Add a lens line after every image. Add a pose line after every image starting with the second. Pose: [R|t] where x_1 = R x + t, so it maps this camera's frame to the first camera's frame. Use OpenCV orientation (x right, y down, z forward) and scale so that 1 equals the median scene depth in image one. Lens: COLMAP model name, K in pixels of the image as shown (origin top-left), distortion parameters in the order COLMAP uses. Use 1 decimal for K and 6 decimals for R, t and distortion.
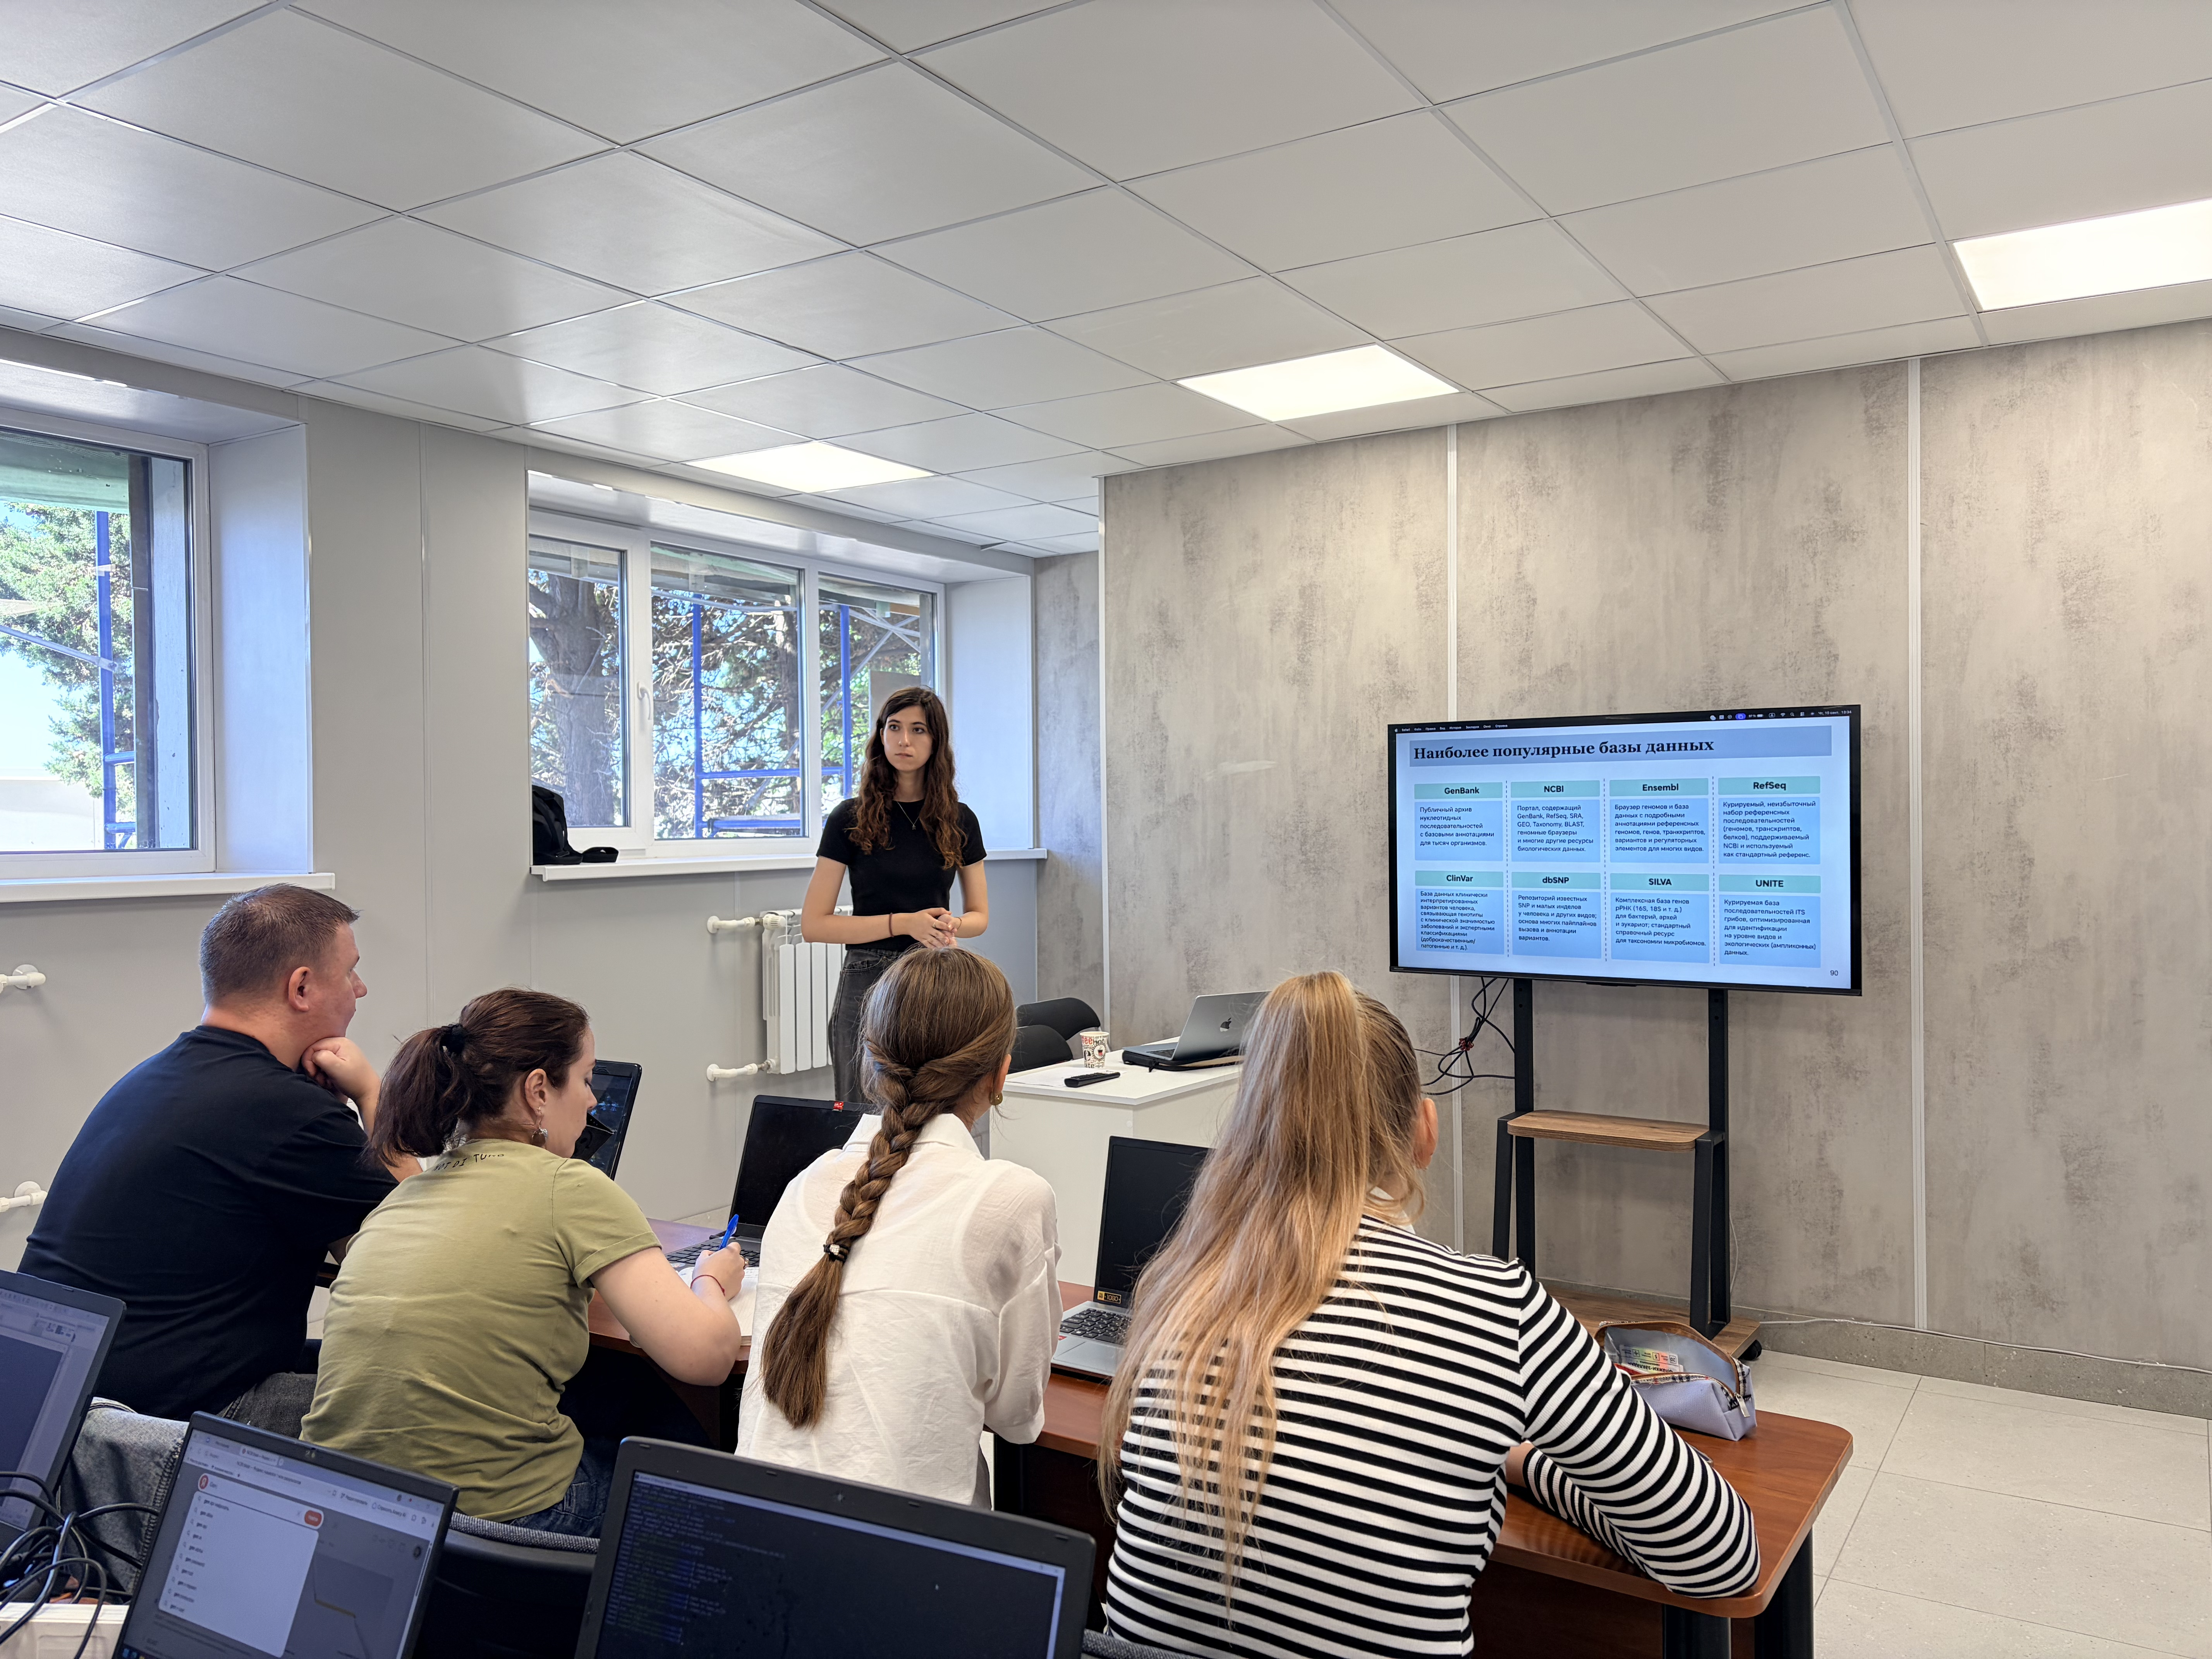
lens RADIAL K [[1655.6, 0, 1080.5], [0, 1655.6, 826.9], [0, 0, 1]] dist [0.050624, -0.050859]
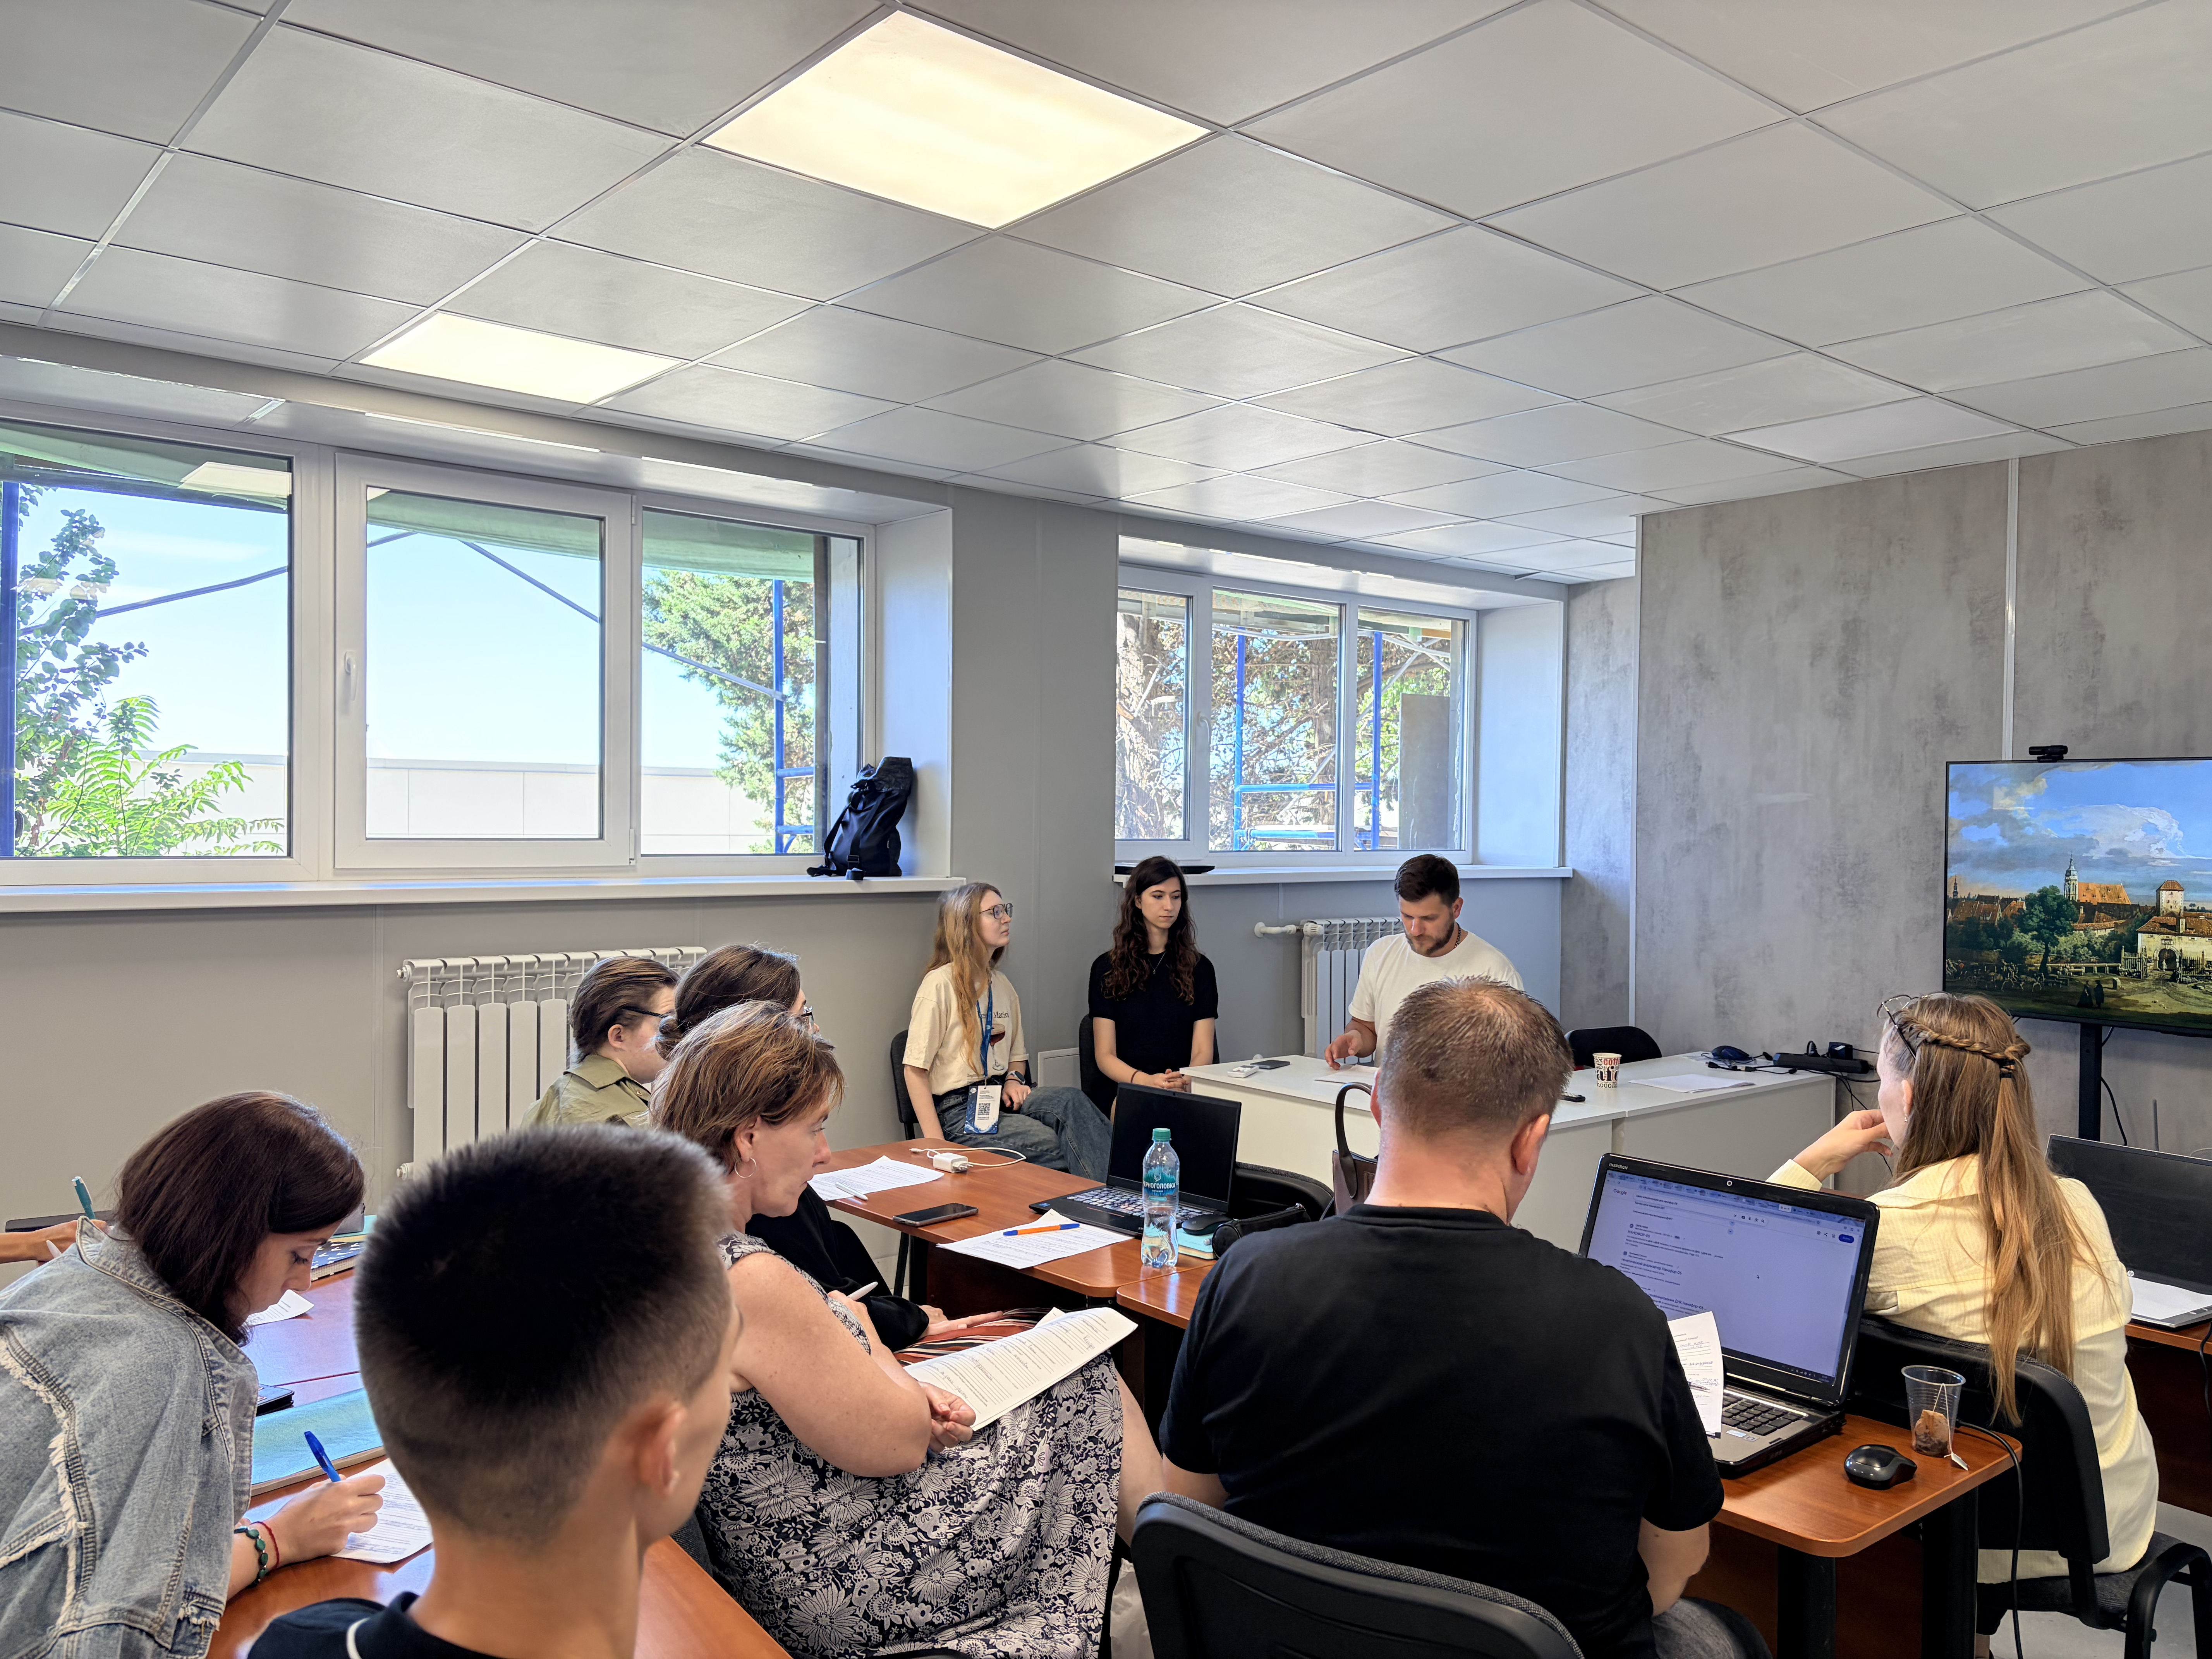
lens RADIAL K [[1655.6, 0, 1121.6], [0, 1655.6, 829.8], [0, 0, 1]] dist [0.050624, -0.050859]
pose [[0.960327, 0.023394, -0.277894, -0.004865], [-0.022907, 0.999725, 0.005002, -0.014435], [0.277934, 0.001562, 0.960599, -0.106157]]
